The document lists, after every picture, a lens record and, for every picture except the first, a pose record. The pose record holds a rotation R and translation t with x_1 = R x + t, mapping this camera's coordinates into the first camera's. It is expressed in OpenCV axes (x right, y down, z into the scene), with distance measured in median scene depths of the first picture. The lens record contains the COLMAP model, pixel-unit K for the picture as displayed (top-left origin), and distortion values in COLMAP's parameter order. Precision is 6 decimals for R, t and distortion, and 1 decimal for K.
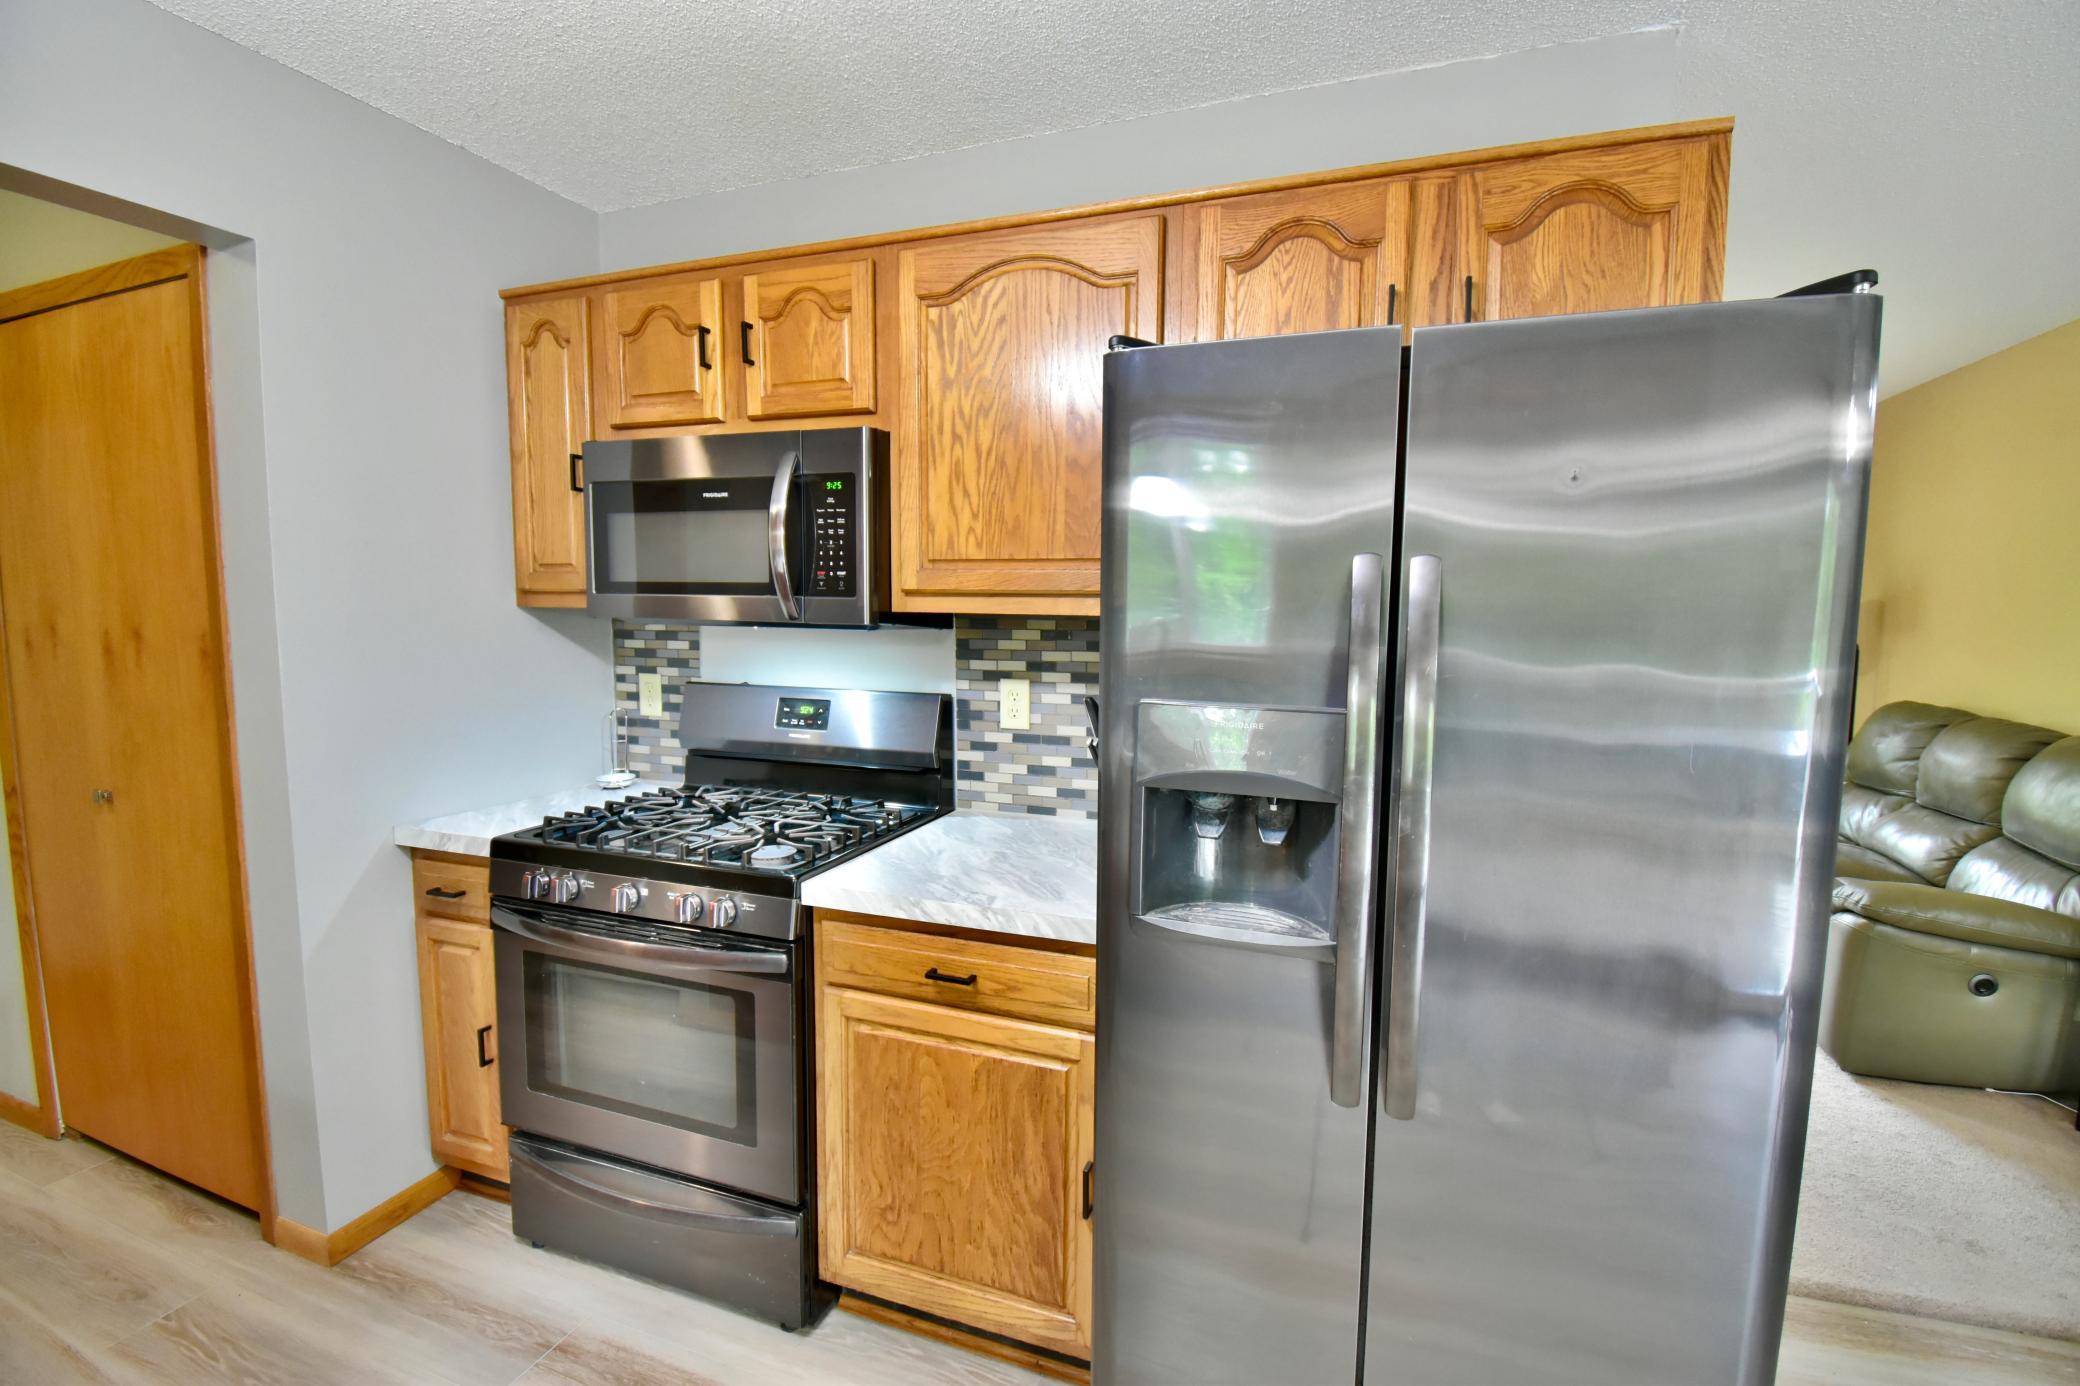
lens RADIAL K [[920.7, 0, 1049.2], [0, 920.7, 689.0], [0, 0, 1]] dist [0.021924, -0.027444]
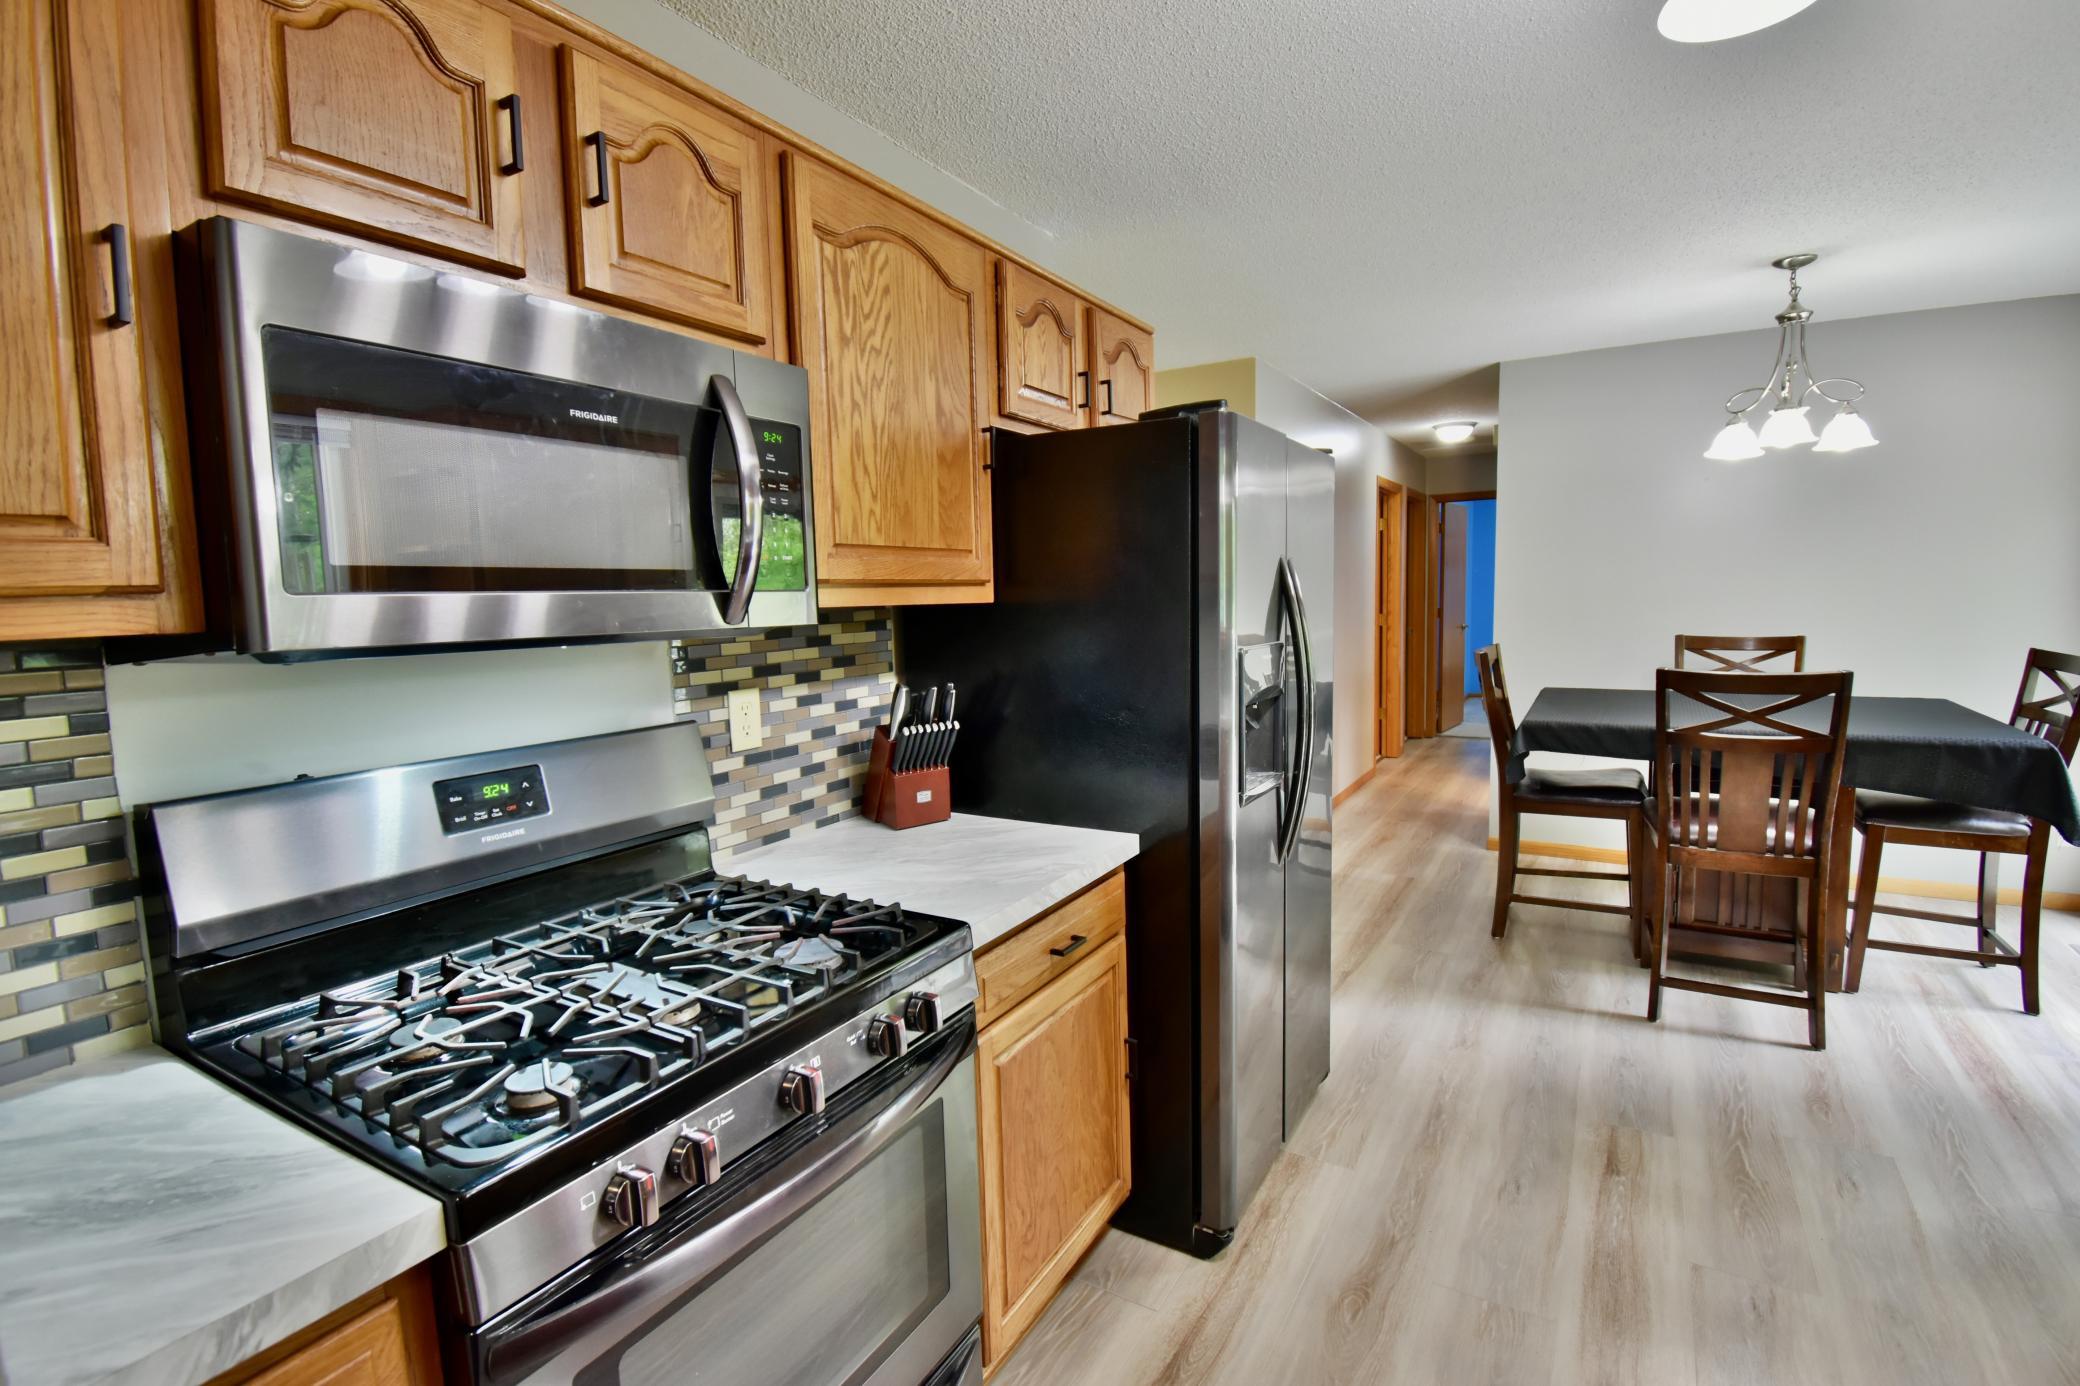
lens RADIAL K [[956.7, 0, 1044.5], [0, 956.7, 689.4], [0, 0, 1]] dist [0.016721, -0.019546]
pose [[0.179708, -0.113023, 0.977206, -0.908402], [0.118038, 0.988678, 0.092642, -0.064209], [-0.976613, 0.098698, 0.191014, 0.626388]]
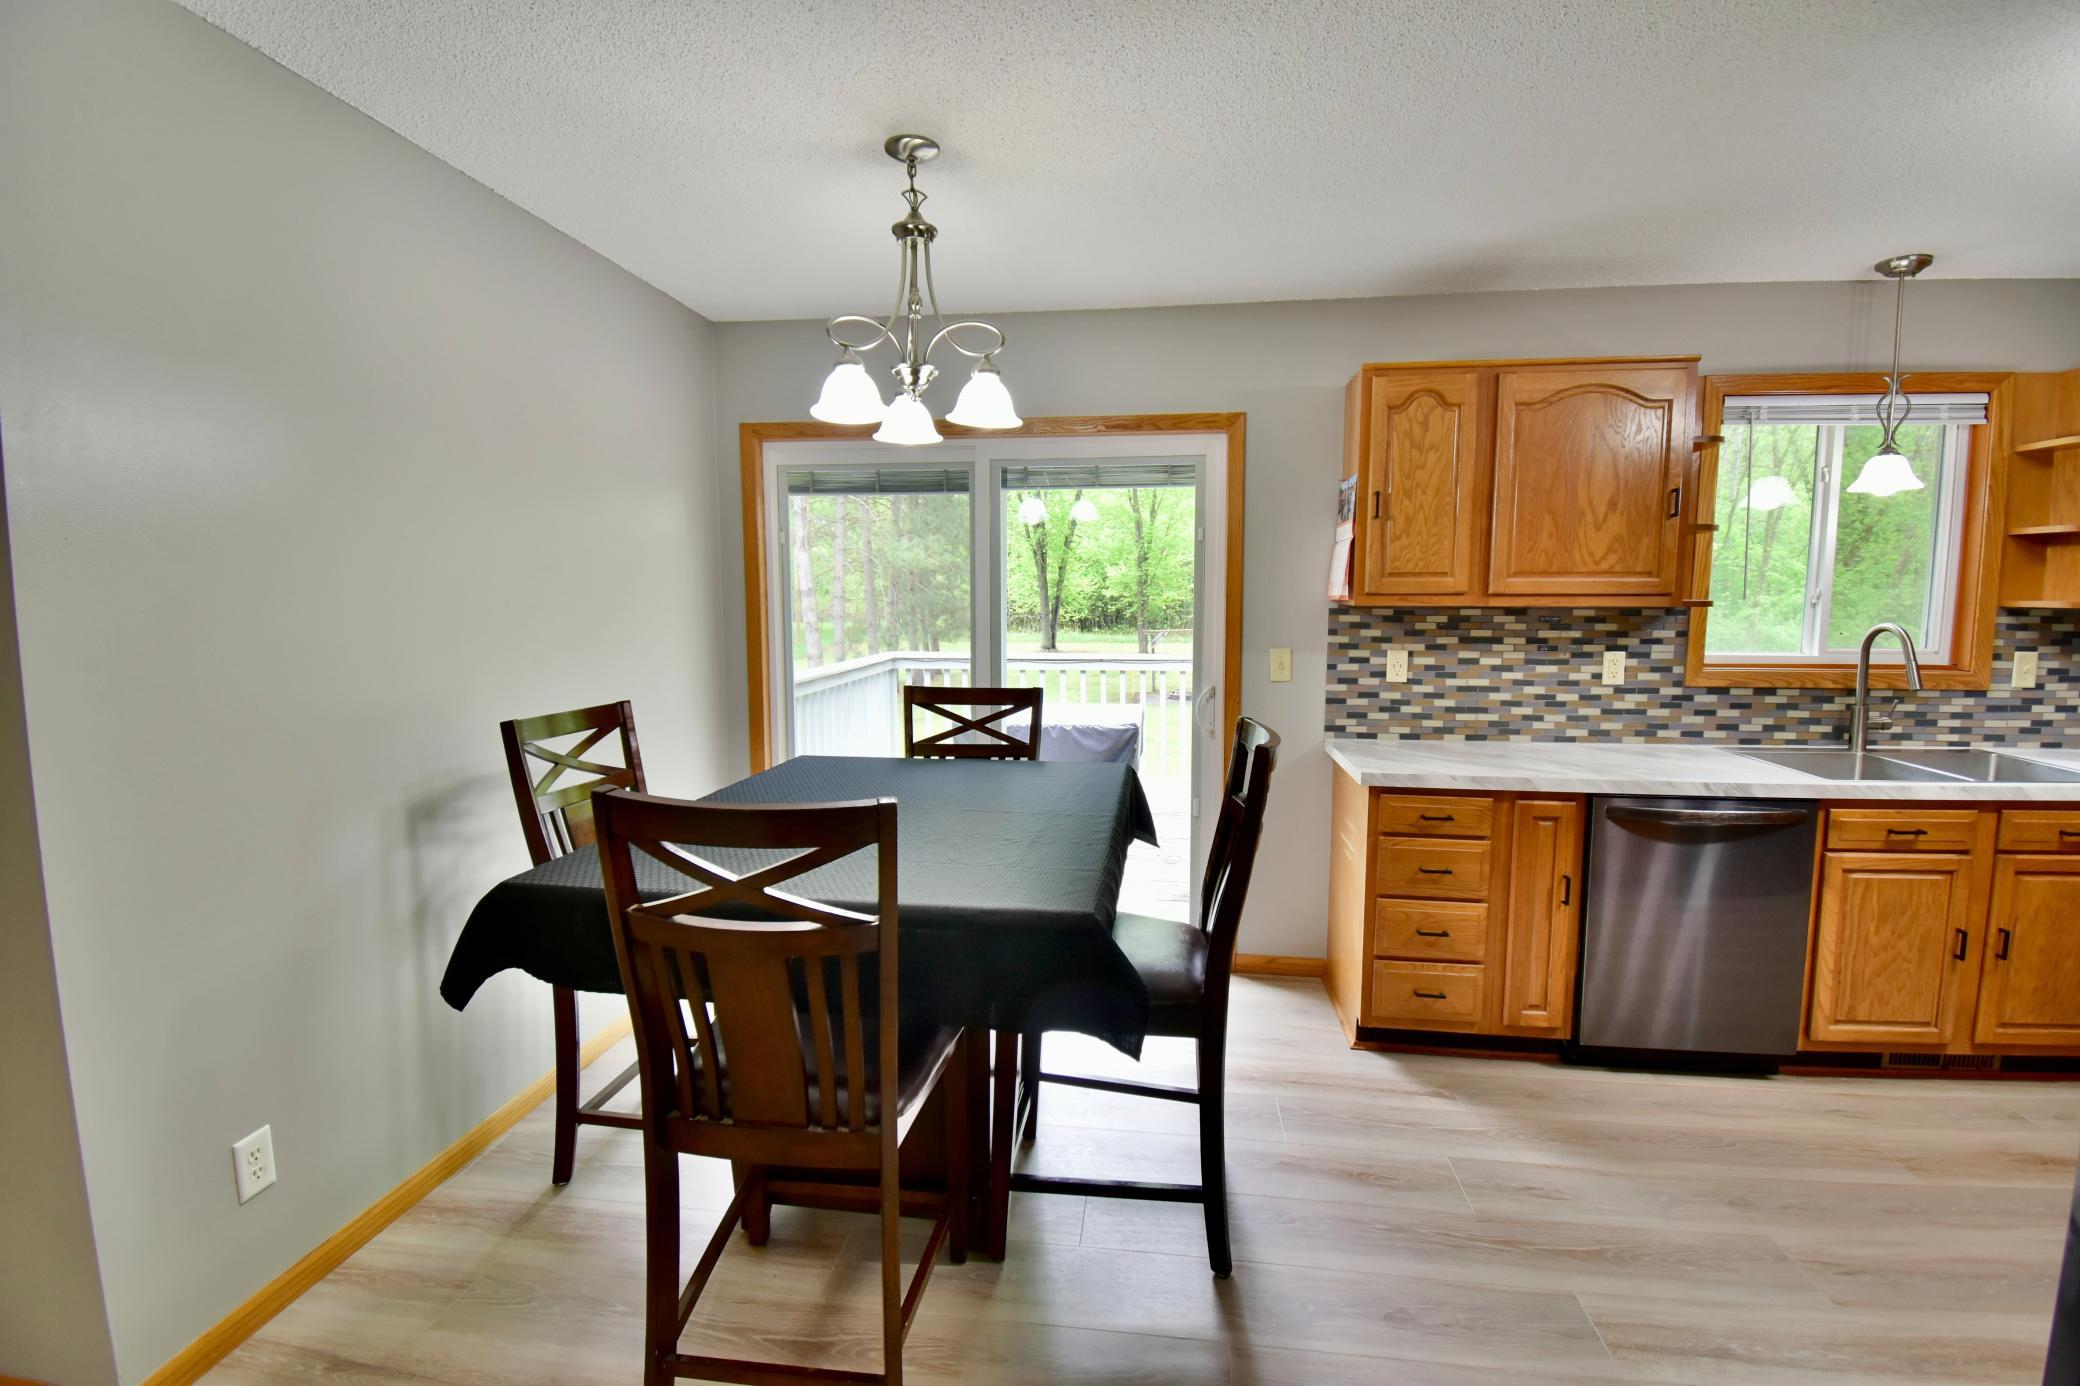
lens RADIAL K [[920.7, 0, 1049.2], [0, 920.7, 689.0], [0, 0, 1]] dist [0.021924, -0.027444]
pose [[-0.973962, 0.017004, -0.226075, 1.066931], [-0.026306, 0.981972, 0.187187, -0.072329], [0.225182, 0.188260, -0.955956, 0.803146]]
